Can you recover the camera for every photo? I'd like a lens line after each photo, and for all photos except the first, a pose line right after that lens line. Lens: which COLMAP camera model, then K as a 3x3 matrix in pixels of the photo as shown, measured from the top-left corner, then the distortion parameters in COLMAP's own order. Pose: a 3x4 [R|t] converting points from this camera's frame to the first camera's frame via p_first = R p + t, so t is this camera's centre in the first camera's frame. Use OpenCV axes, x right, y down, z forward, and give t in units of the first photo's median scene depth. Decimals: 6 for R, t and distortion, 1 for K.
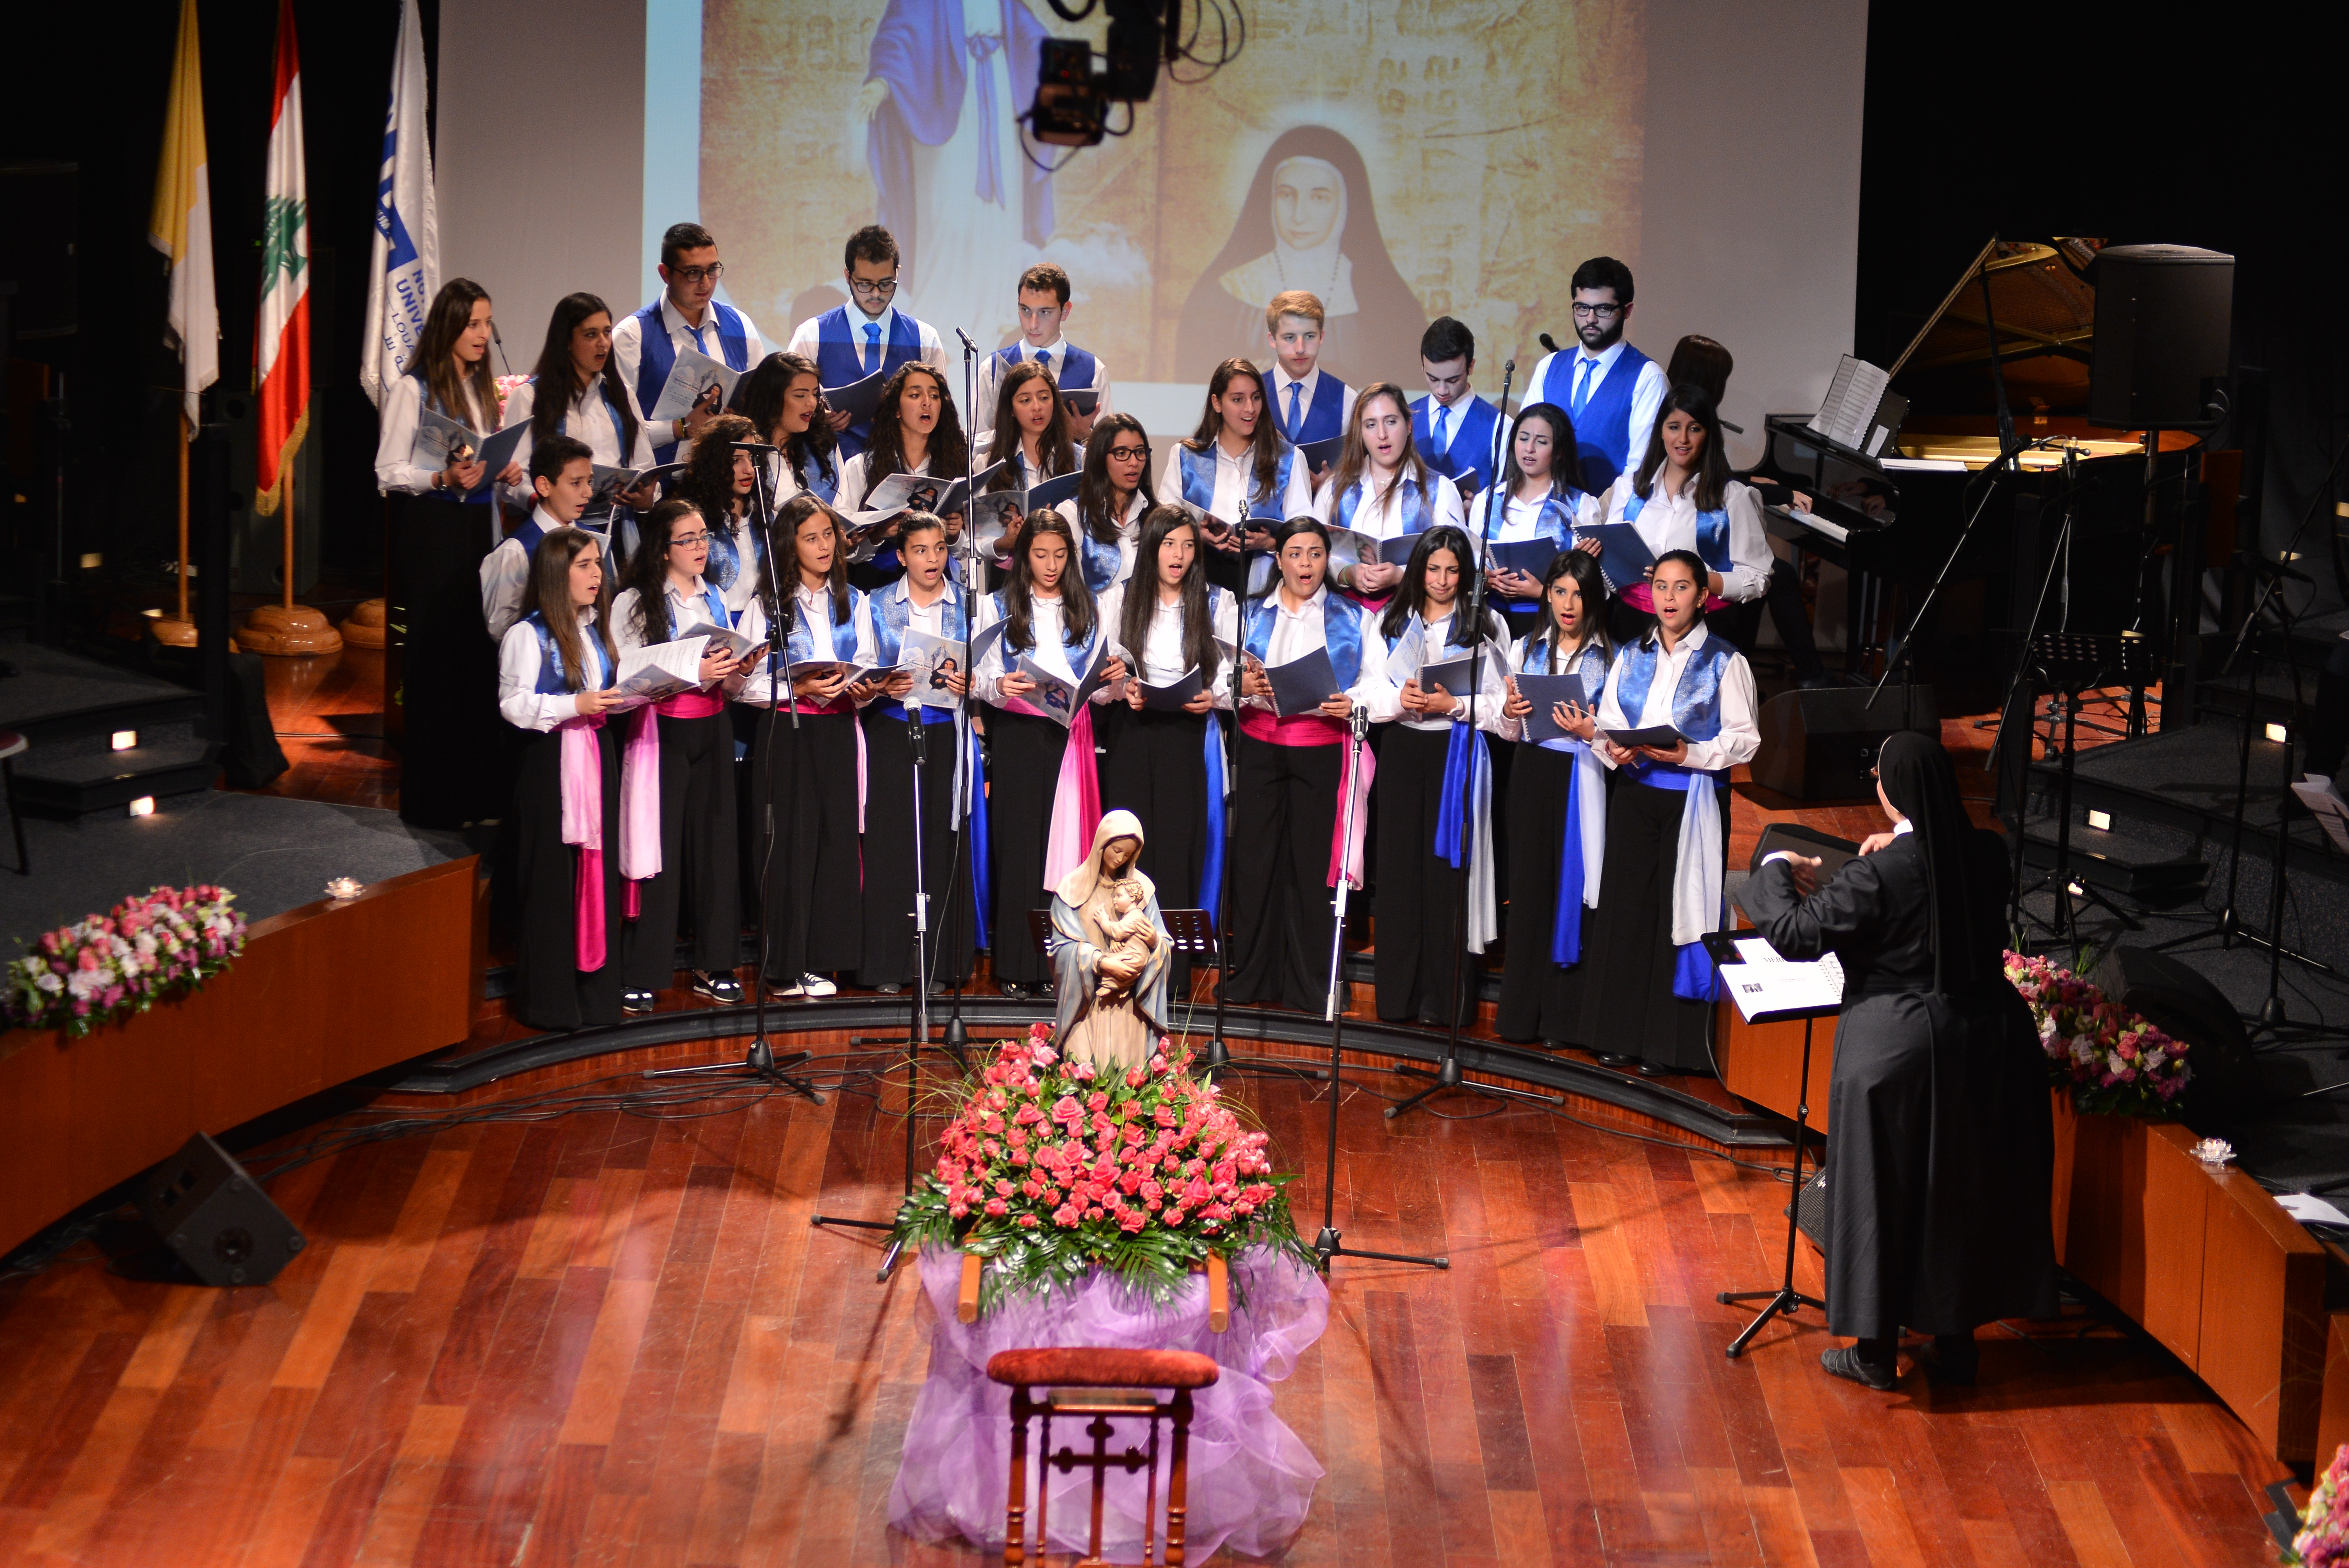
lens RADIAL K [[6488.8, 0, 1174.5], [0, 6488.8, 784.0], [0, 0, 1]] dist [-0.138287, 0.913566]
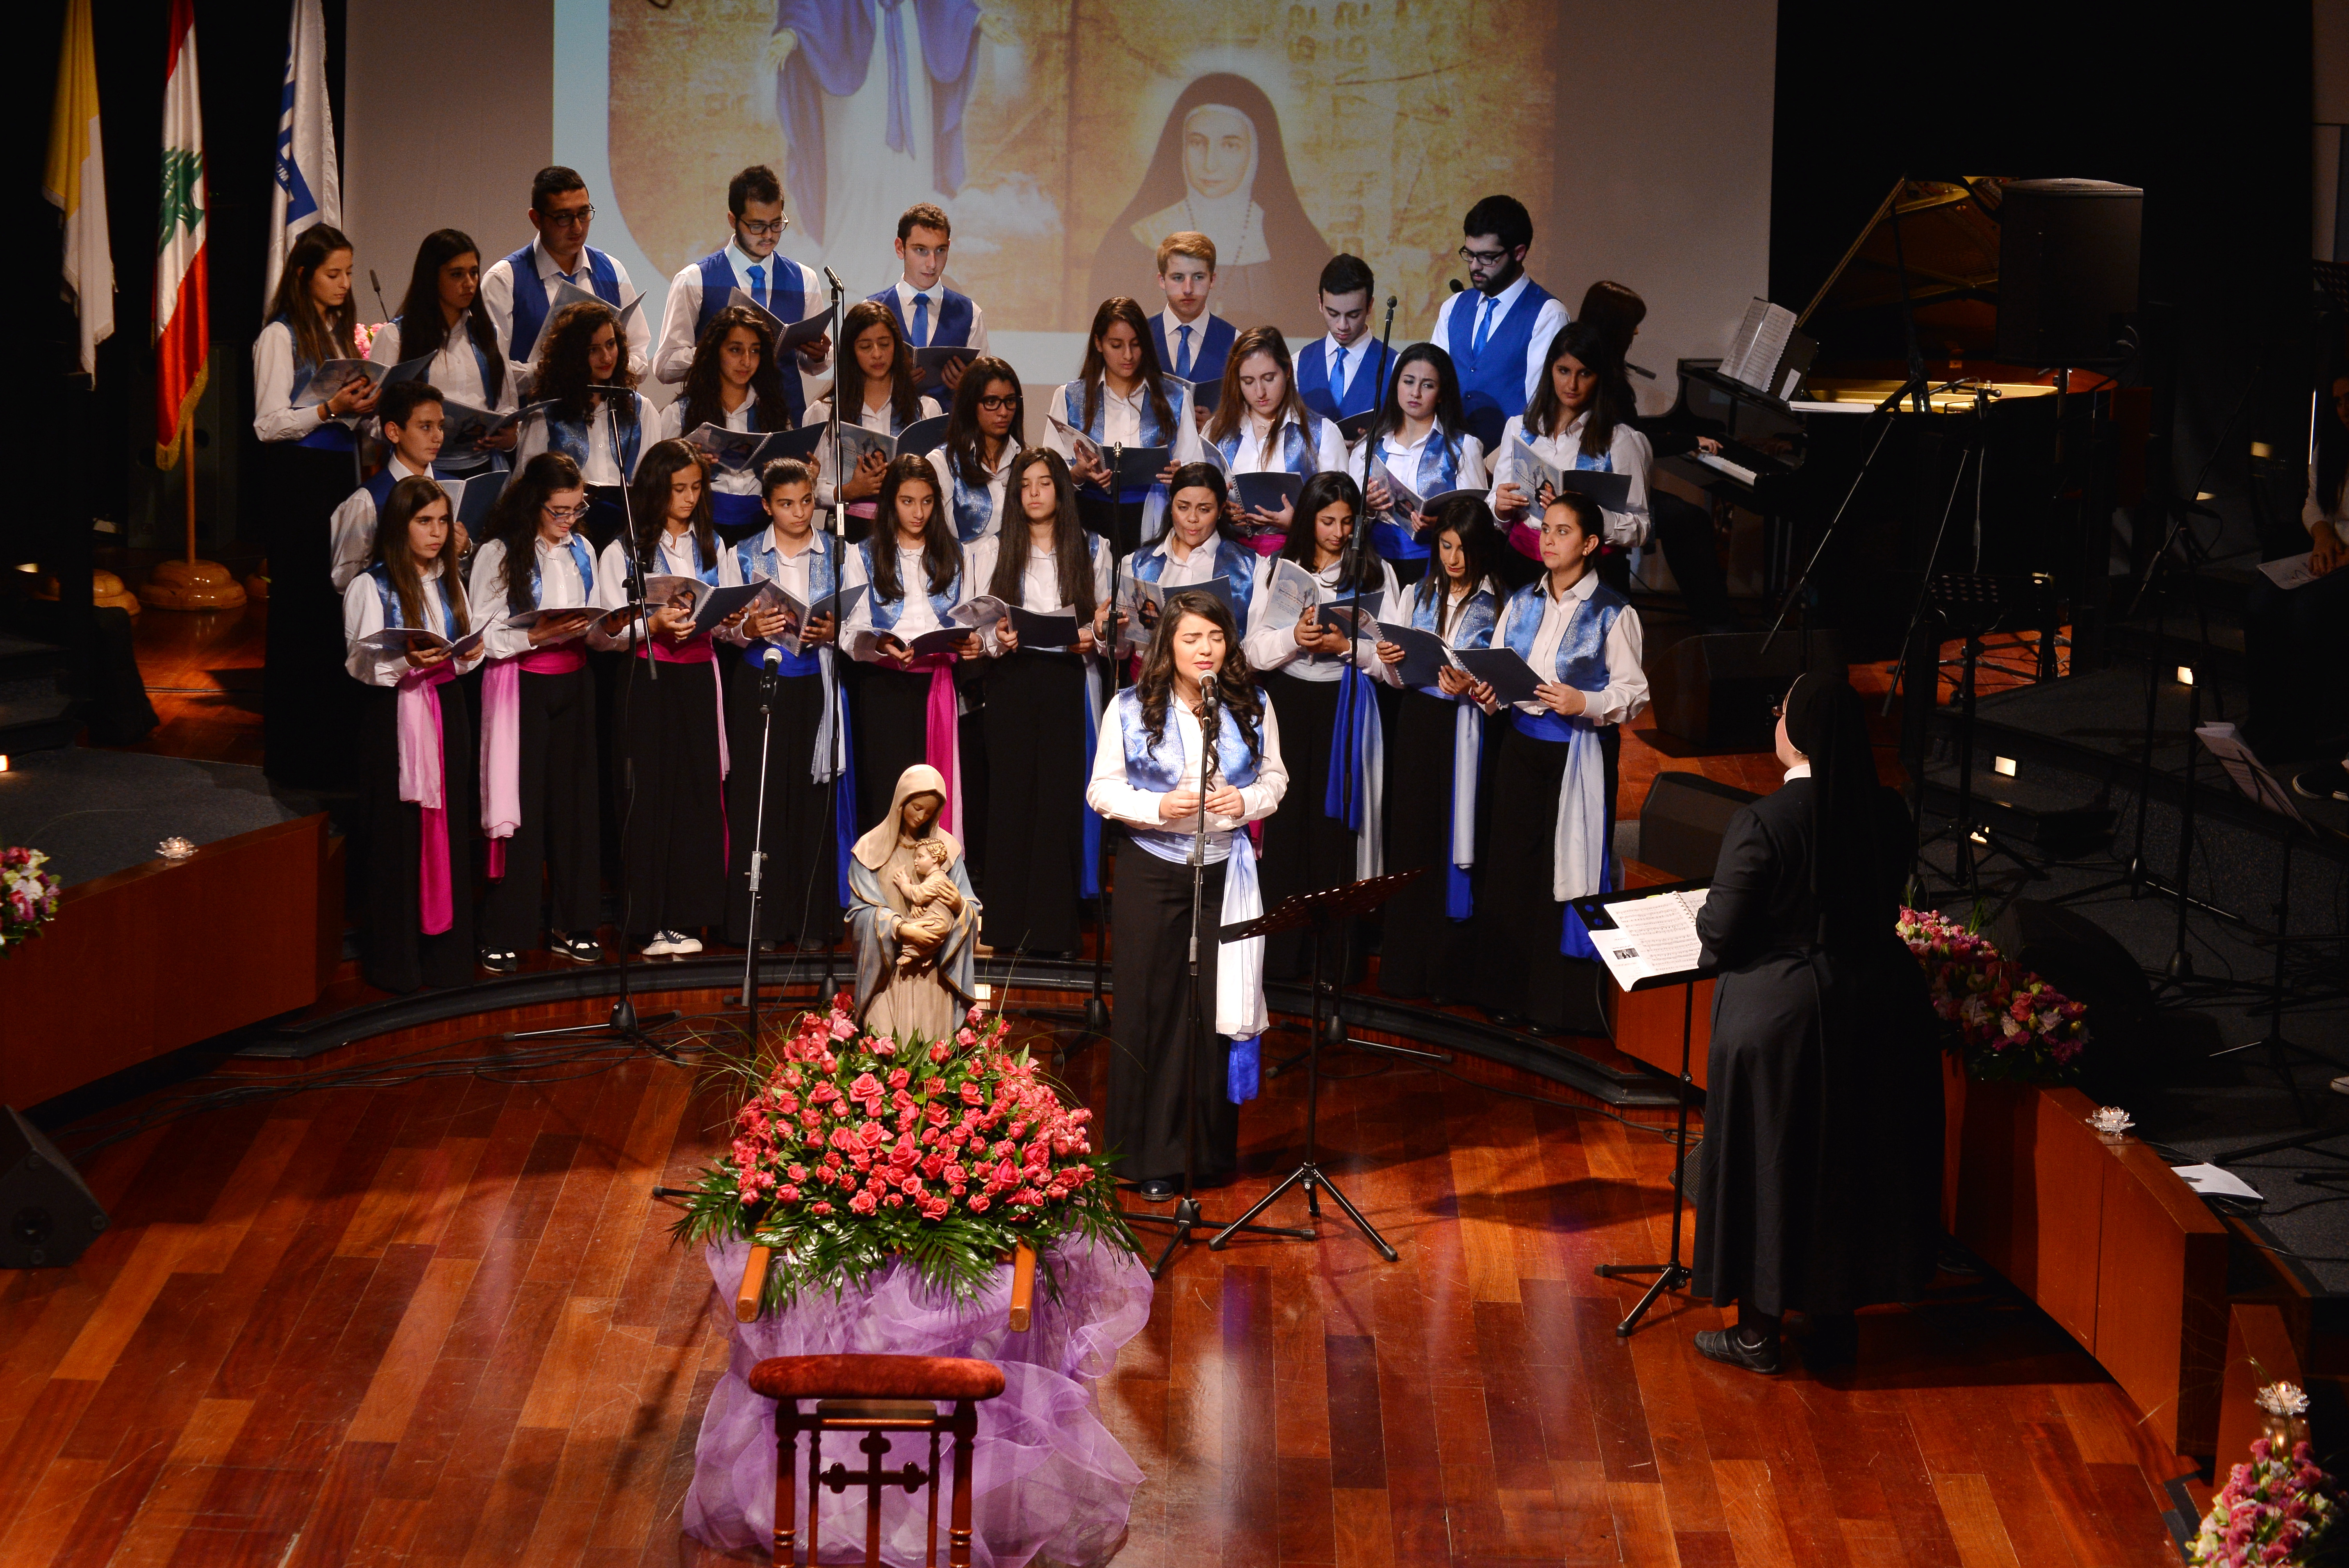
lens RADIAL K [[5832.1, 0, 1174.5], [0, 5832.1, 784.0], [0, 0, 1]] dist [-0.087084, -0.288201]
pose [[0.999932, -0.005704, -0.010160, 0.029409], [0.005793, 0.999944, 0.008813, -0.000241], [0.010109, -0.008872, 0.999910, 0.135424]]
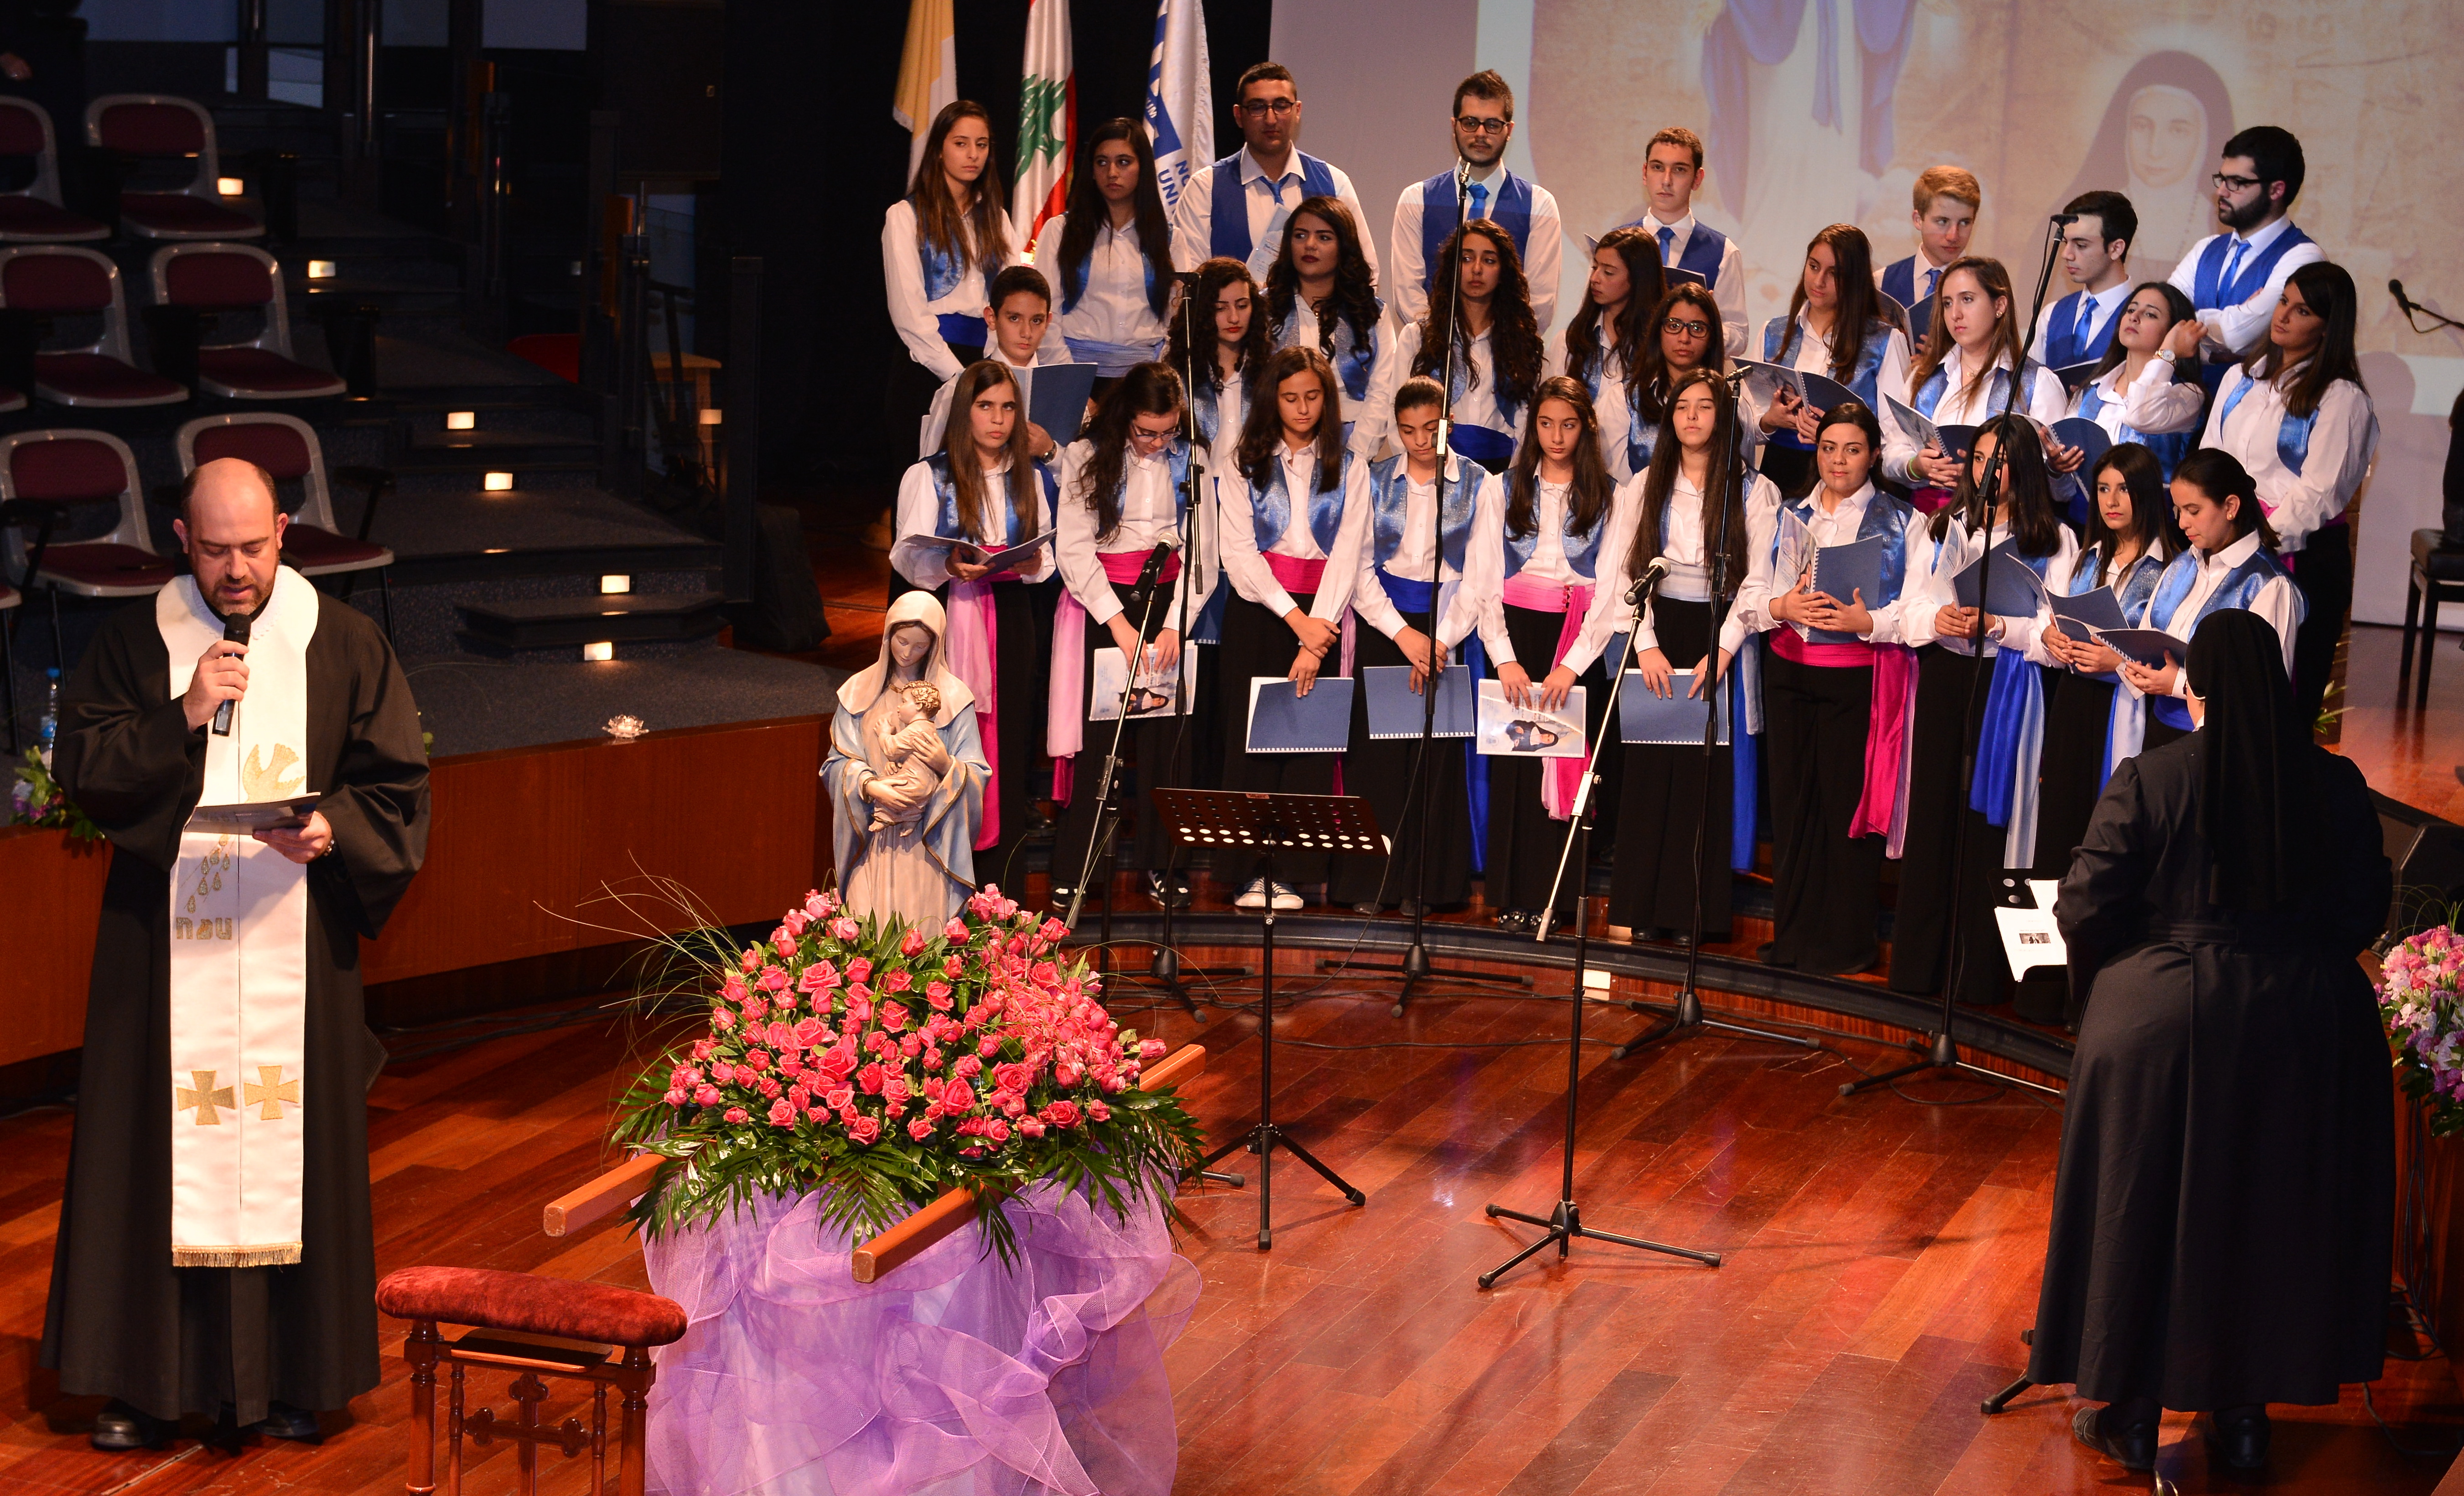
lens RADIAL K [[5081.9, 0, 1232.0], [0, 5081.9, 748.0], [0, 0, 1]] dist [0.003282, 0.179888]
pose [[0.943397, 0.066372, -0.324957, 0.179510], [-0.074969, 0.997088, -0.013990, 0.022711], [0.323082, 0.037560, 0.945625, 0.363891]]
